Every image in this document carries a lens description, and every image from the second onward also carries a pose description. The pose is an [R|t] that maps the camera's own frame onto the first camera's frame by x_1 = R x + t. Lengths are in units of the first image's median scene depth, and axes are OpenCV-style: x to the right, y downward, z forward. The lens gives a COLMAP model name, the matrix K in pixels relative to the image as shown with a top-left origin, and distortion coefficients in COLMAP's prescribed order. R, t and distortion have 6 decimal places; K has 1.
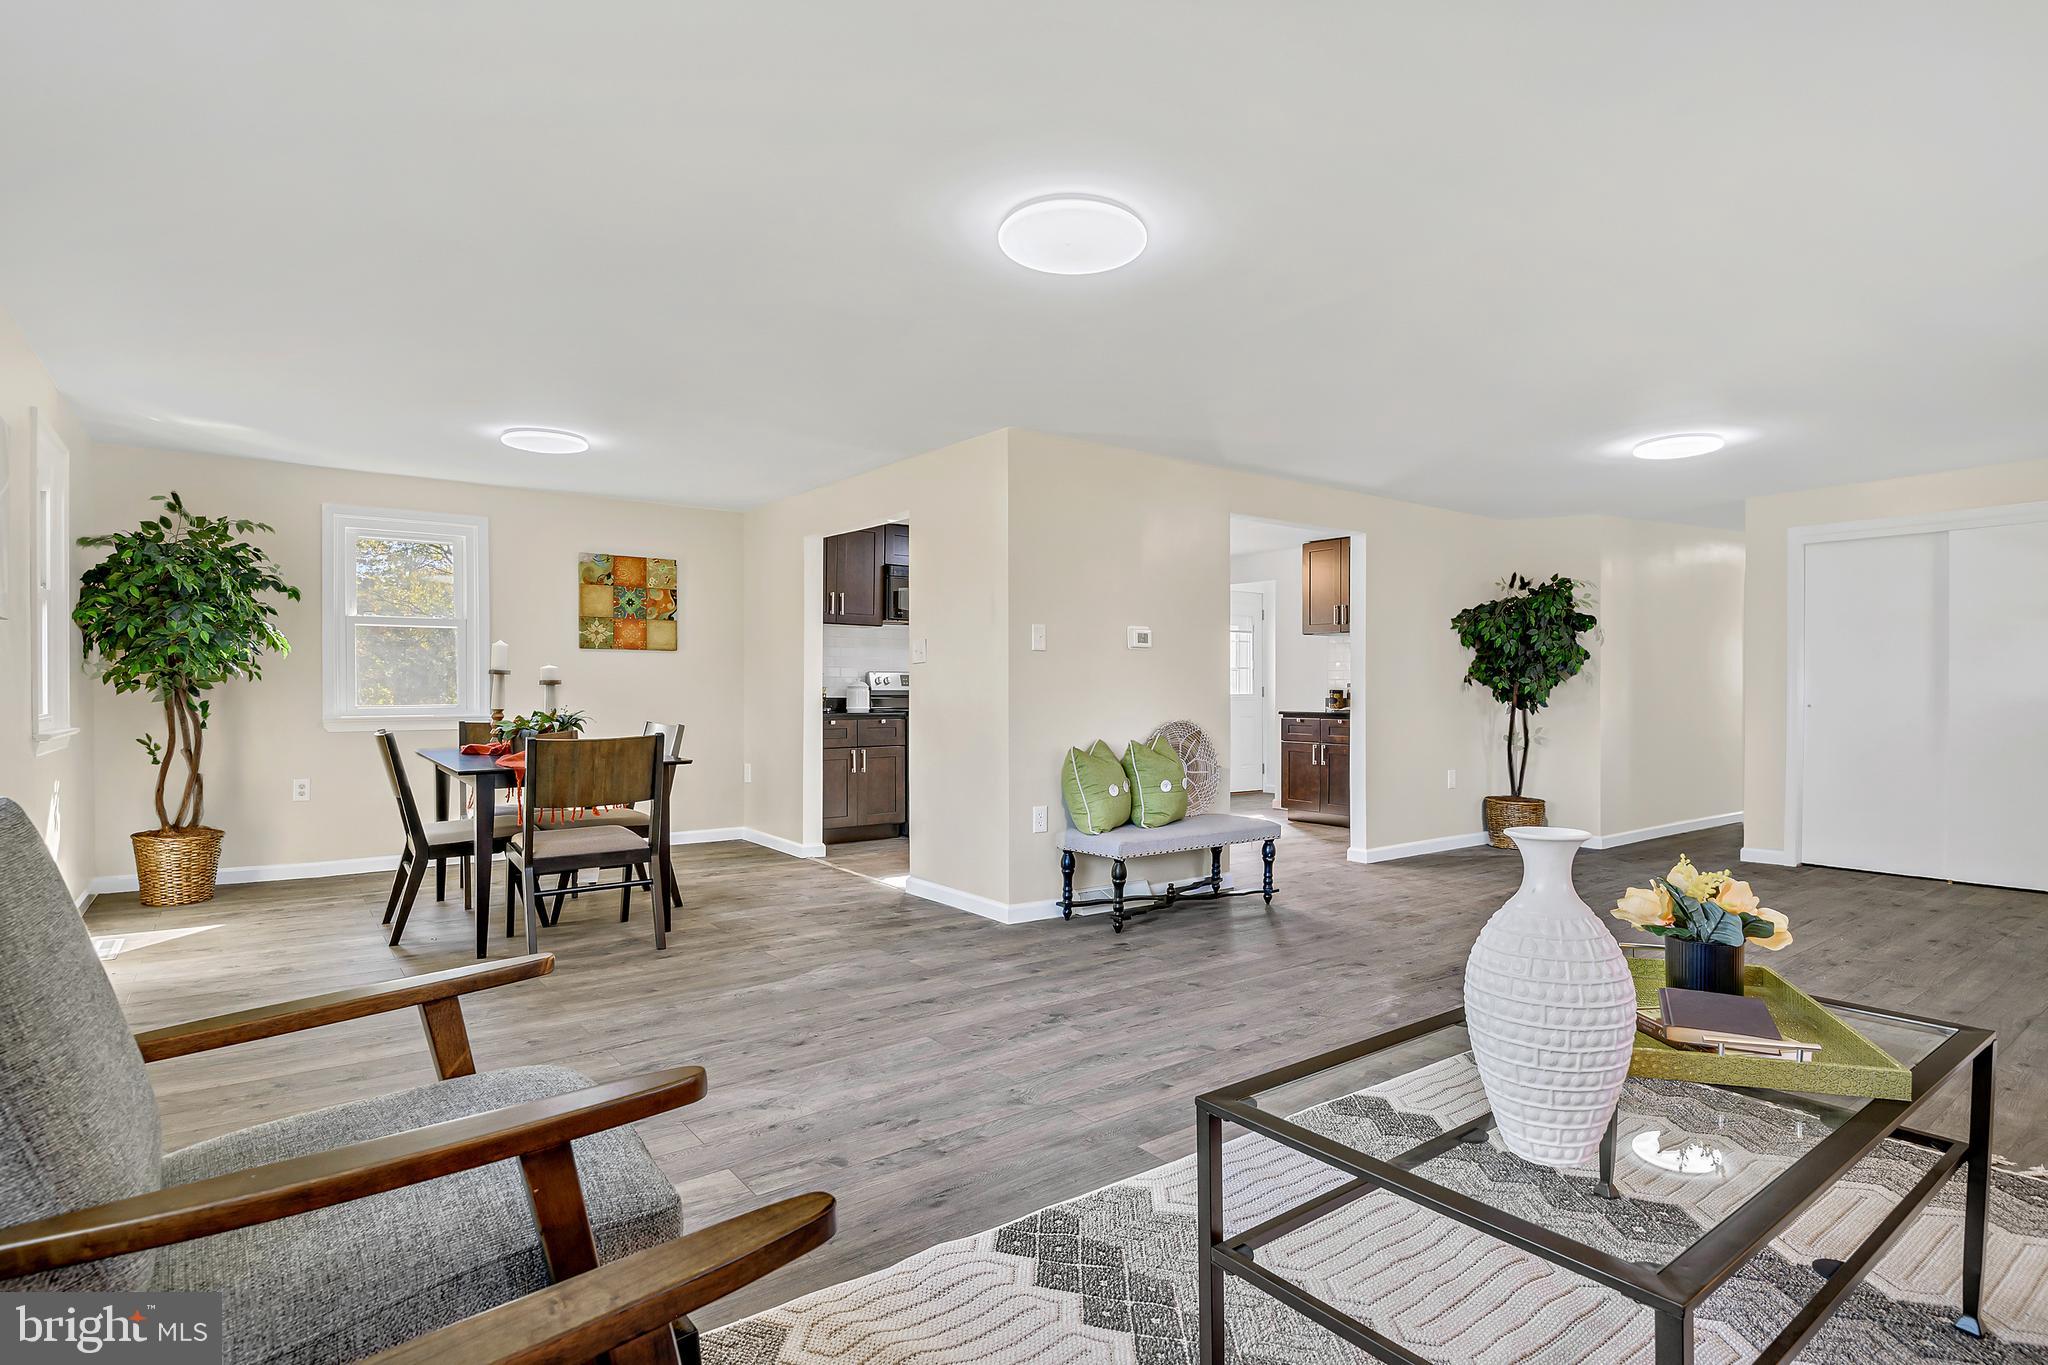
lens RADIAL K [[1046.8, 0, 1027.3], [0, 1046.8, 684.9], [0, 0, 1]] dist [-0.007676, -0.000460]
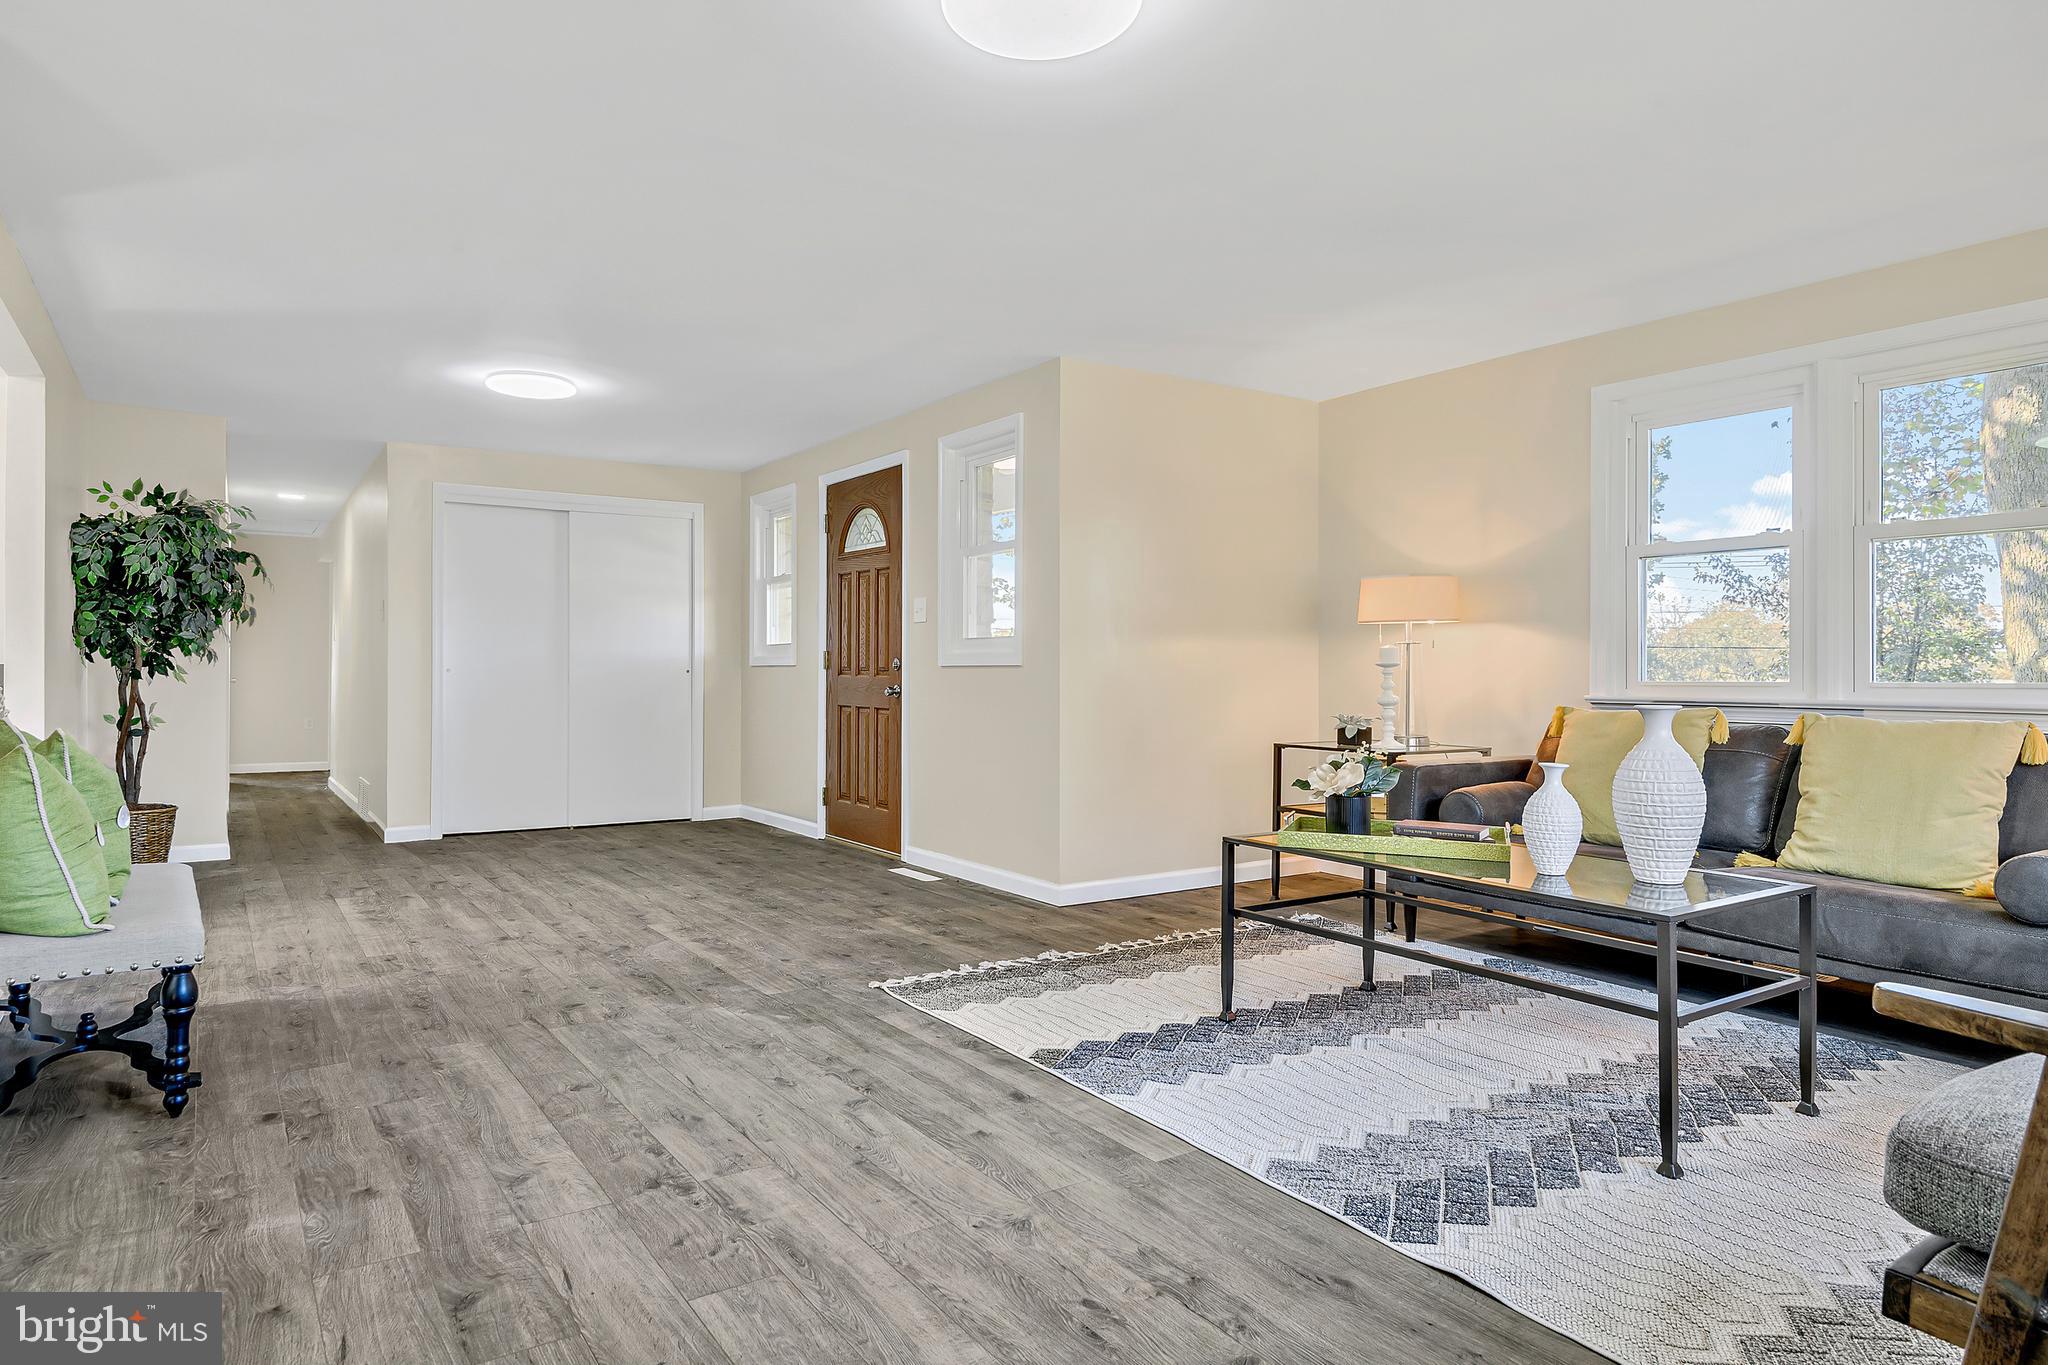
lens RADIAL K [[1207.1, 0, 1028.3], [0, 1207.1, 675.2], [0, 0, 1]] dist [-0.000869, -0.000713]
pose [[0.045191, -0.010772, 0.998920, -0.597857], [-0.000434, 0.999942, 0.010803, 0.026599], [-0.998978, -0.000922, 0.045184, 0.730880]]
